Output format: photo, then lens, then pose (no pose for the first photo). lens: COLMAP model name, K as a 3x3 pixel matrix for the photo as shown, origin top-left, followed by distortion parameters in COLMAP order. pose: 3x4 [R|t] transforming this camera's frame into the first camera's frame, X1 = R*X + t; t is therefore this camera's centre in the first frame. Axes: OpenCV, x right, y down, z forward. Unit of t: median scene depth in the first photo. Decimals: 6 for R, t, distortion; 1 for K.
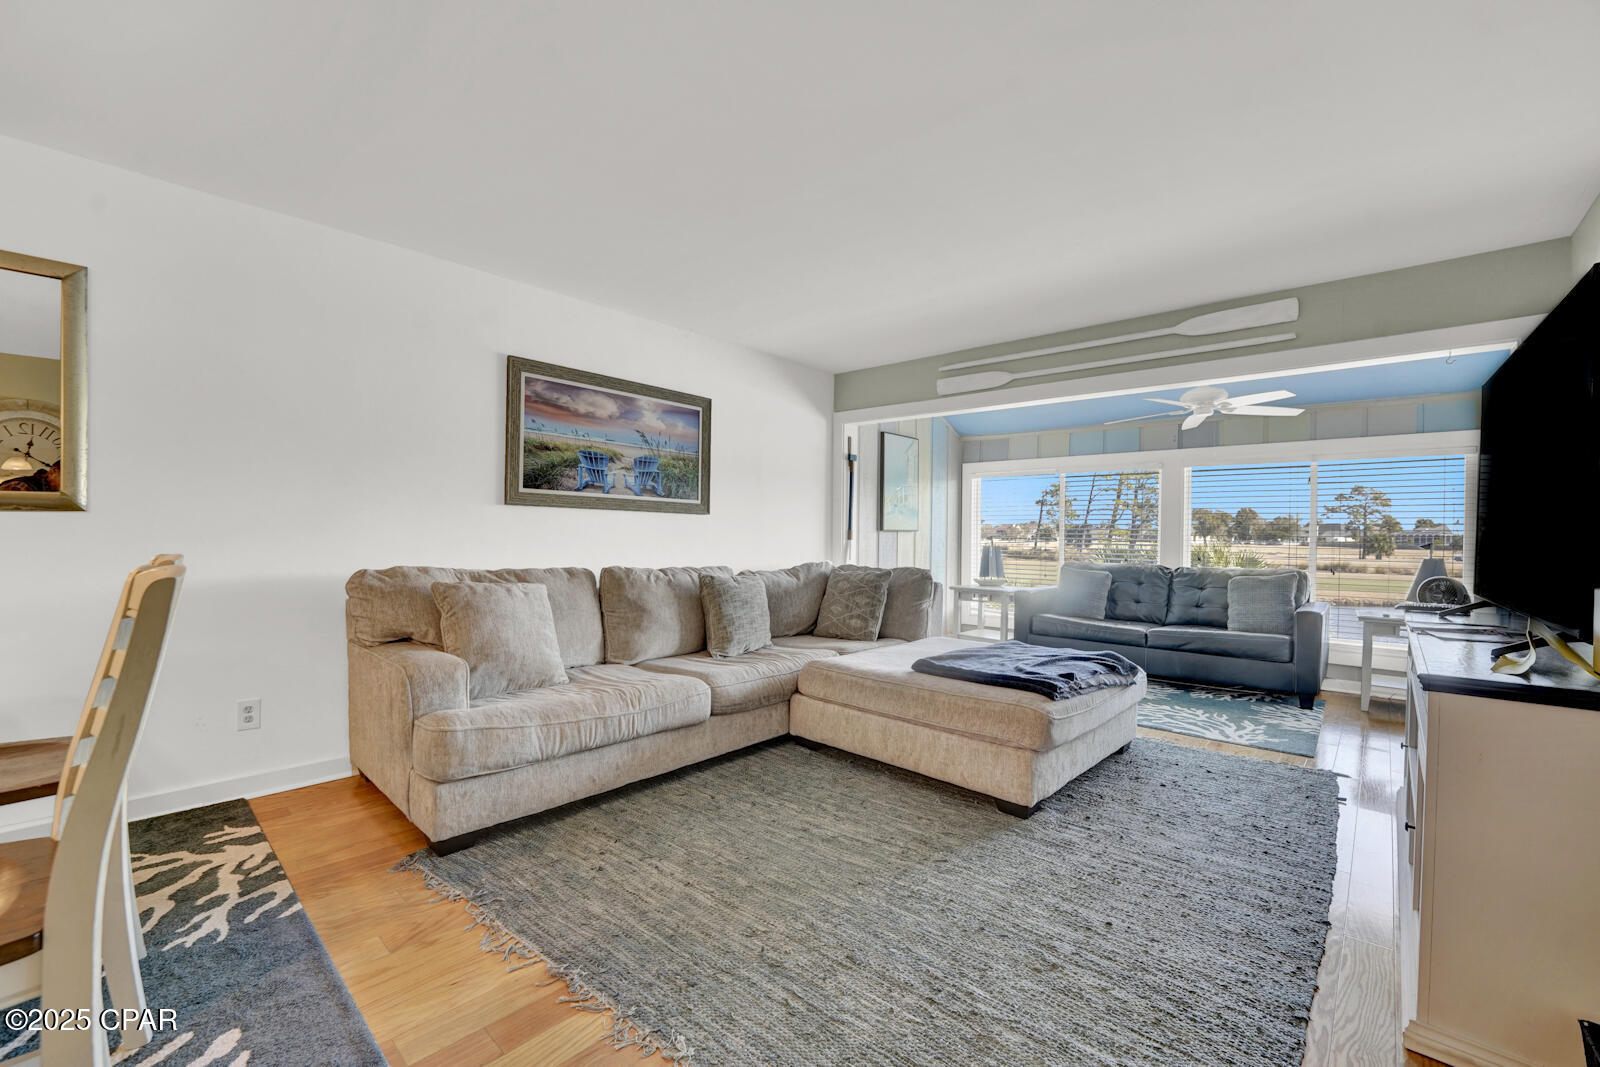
lens RADIAL K [[650.0, 0, 784.7], [0, 650.0, 546.0], [0, 0, 1]] dist [-0.030615, 0.003882]
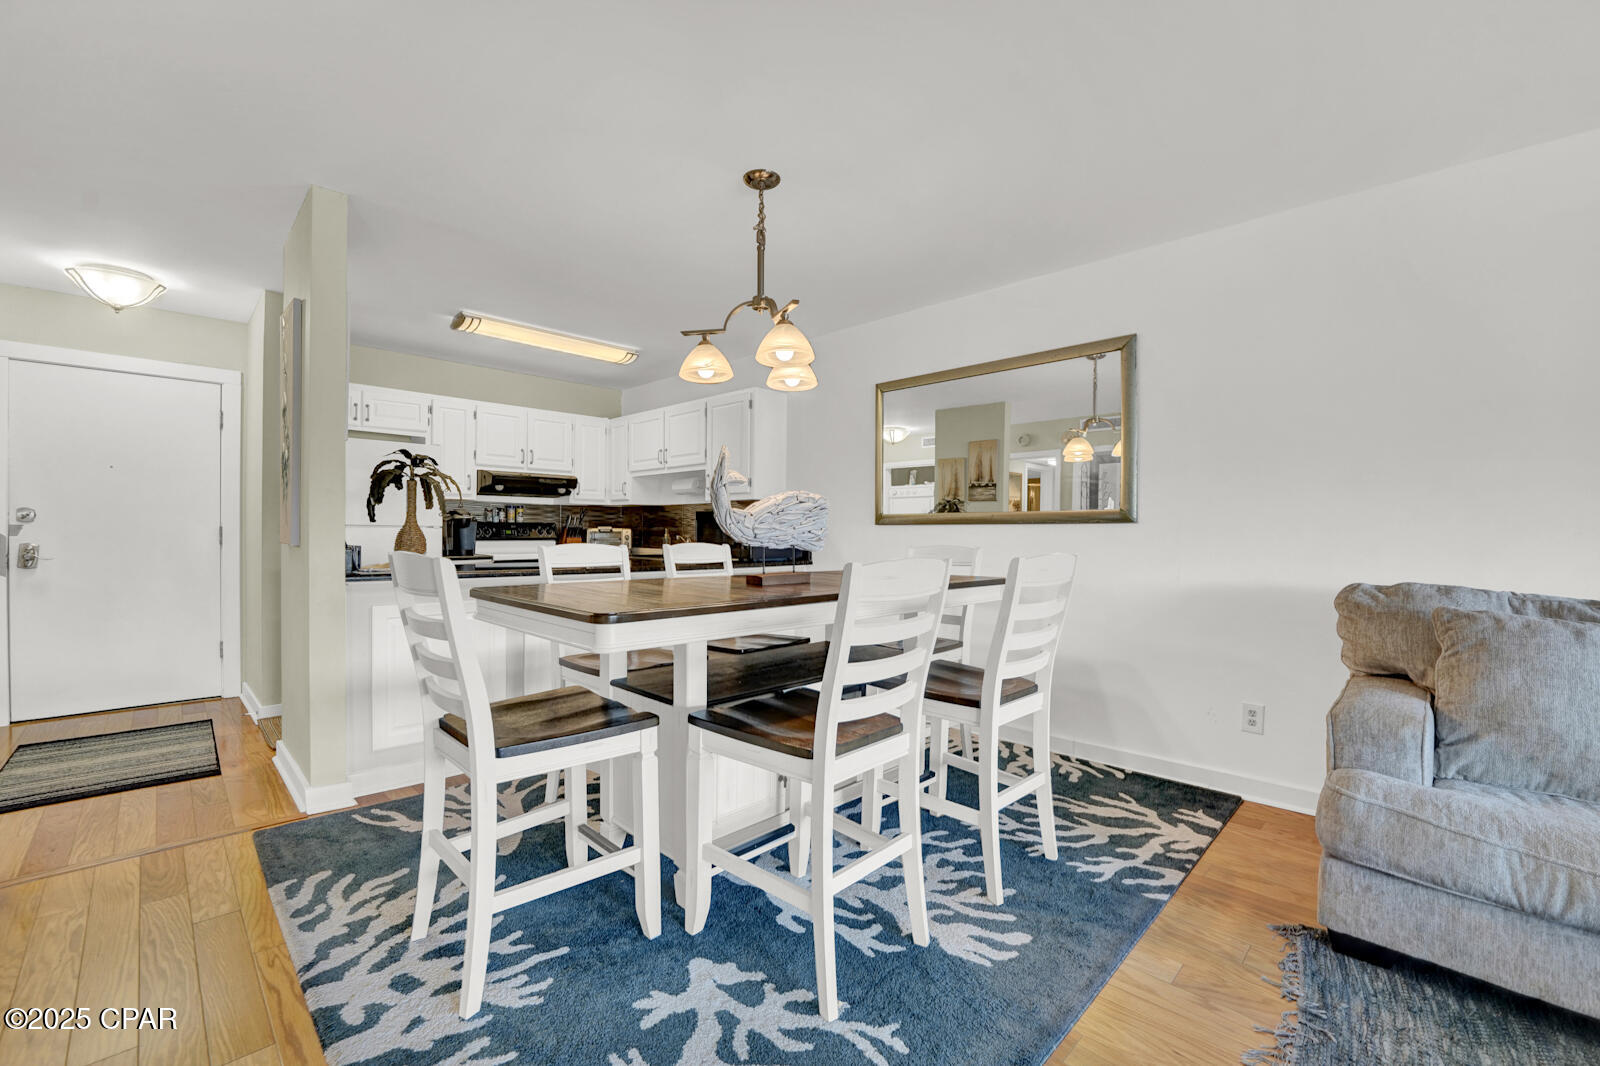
lens RADIAL K [[650.0, 0, 774.3], [0, 650.0, 544.5], [0, 0, 1]] dist [-0.030615, 0.003882]
pose [[-0.033245, 0.005845, -0.999430, 0.143057], [-0.026238, 0.999633, 0.006719, -0.000064], [0.999103, 0.026446, -0.033079, 0.183524]]
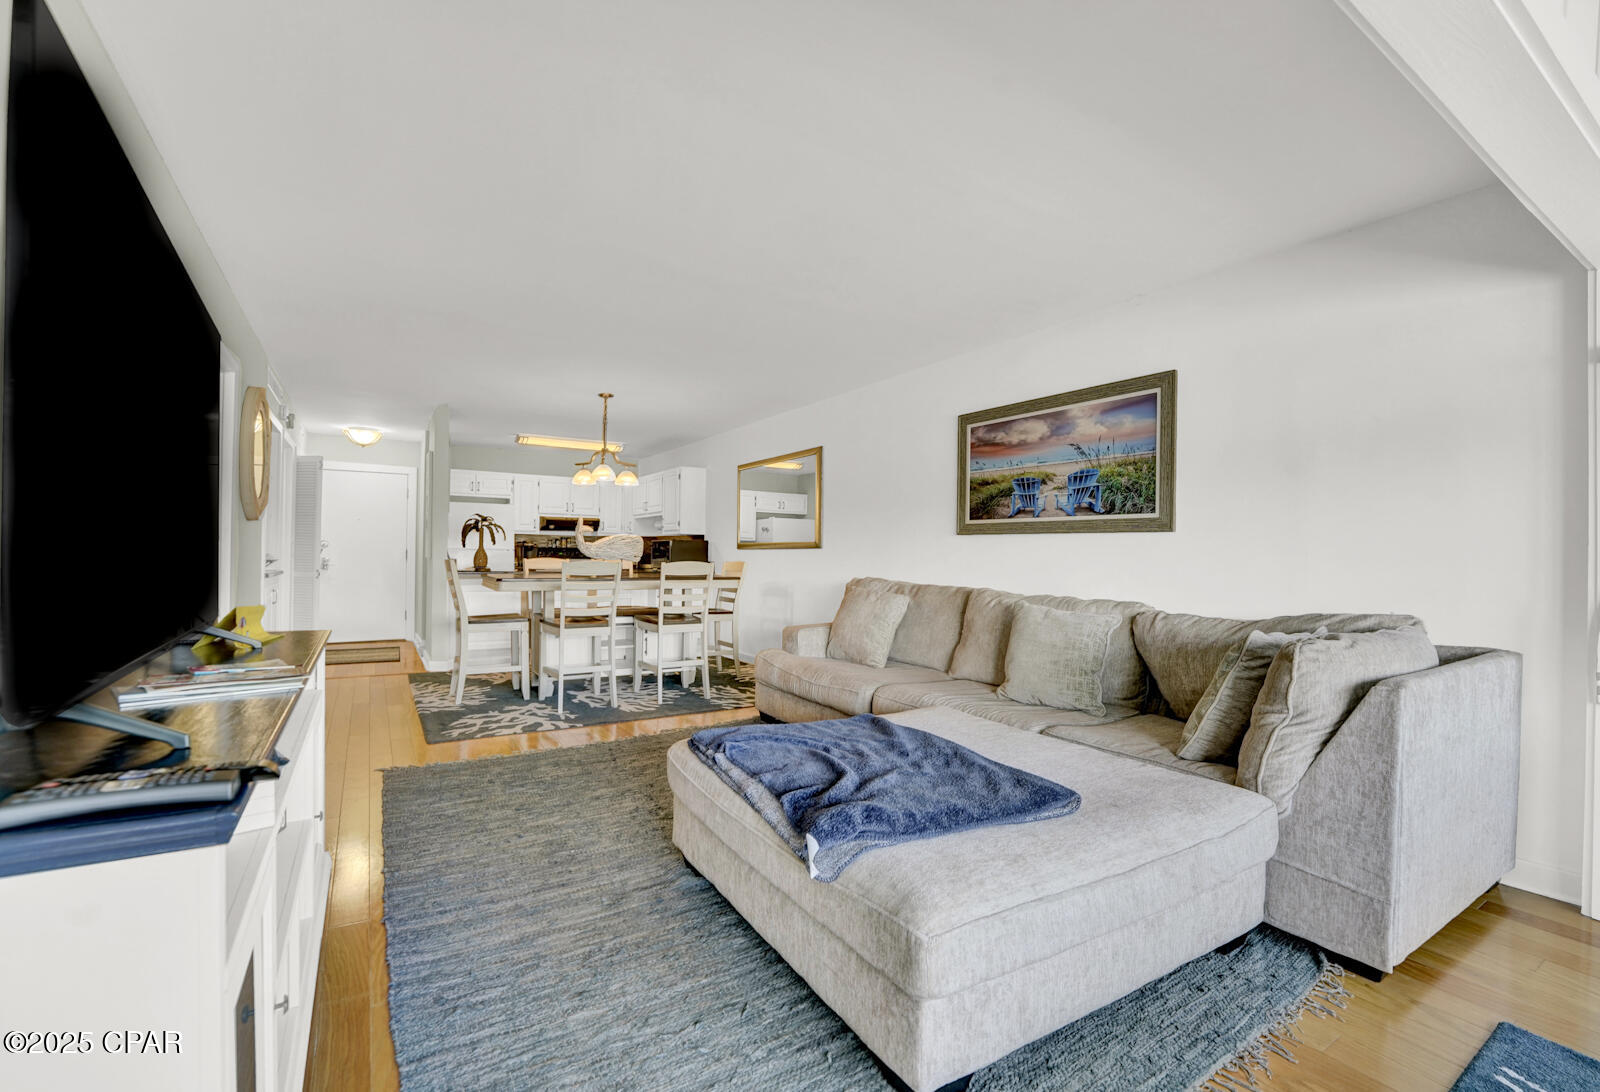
lens RADIAL K [[672.2, 0, 758.7], [0, 672.2, 555.4], [0, 0, 1]] dist [-0.015171, 0.000348]
pose [[-0.283300, -0.015919, -0.958899, 0.831391], [-0.032812, 0.999438, -0.006897, -0.002222], [0.958470, 0.029510, -0.283663, 0.897011]]
